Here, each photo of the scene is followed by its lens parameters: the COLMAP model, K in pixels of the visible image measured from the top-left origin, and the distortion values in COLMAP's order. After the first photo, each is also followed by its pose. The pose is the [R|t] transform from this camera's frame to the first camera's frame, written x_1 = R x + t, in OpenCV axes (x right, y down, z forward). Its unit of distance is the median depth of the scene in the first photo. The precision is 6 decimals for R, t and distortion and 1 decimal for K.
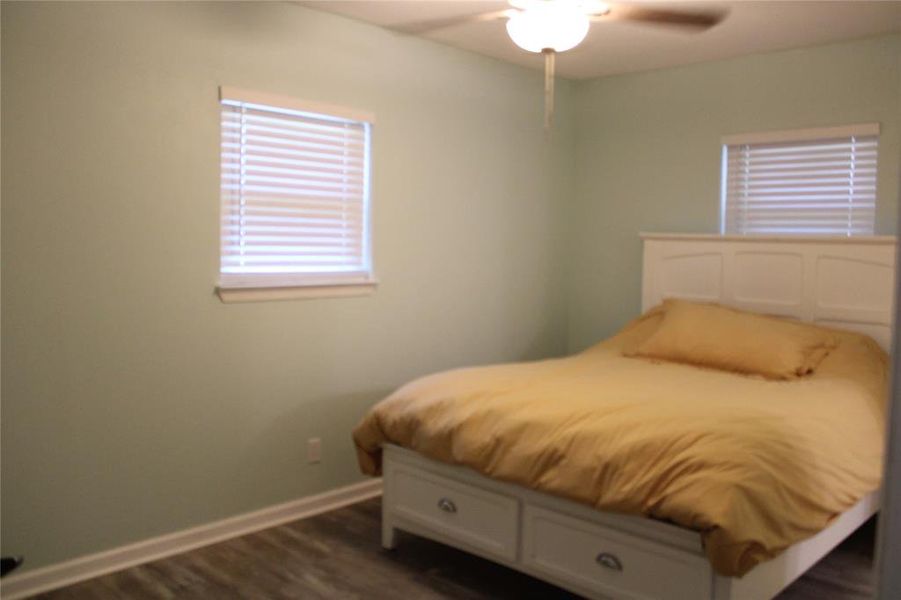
lens RADIAL K [[757.6, 0, 458.5], [0, 757.6, 295.4], [0, 0, 1]] dist [-0.158760, 0.140179]
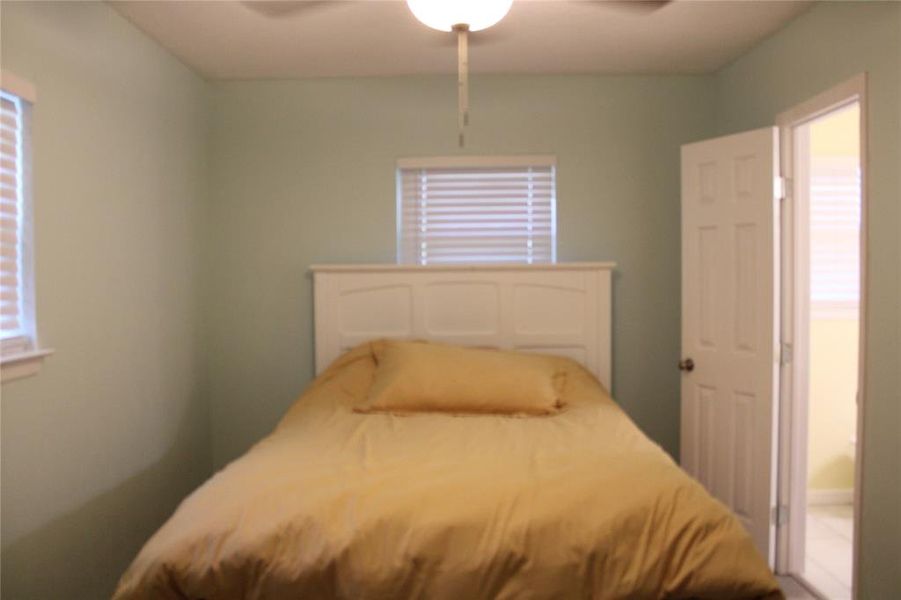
lens RADIAL K [[757.6, 0, 458.5], [0, 757.6, 295.4], [0, 0, 1]] dist [-0.158760, 0.140179]
pose [[0.722972, -0.045621, 0.689369, -0.278162], [0.070894, 0.997449, -0.008341, -0.035674], [-0.687230, 0.054903, 0.724362, 0.316384]]
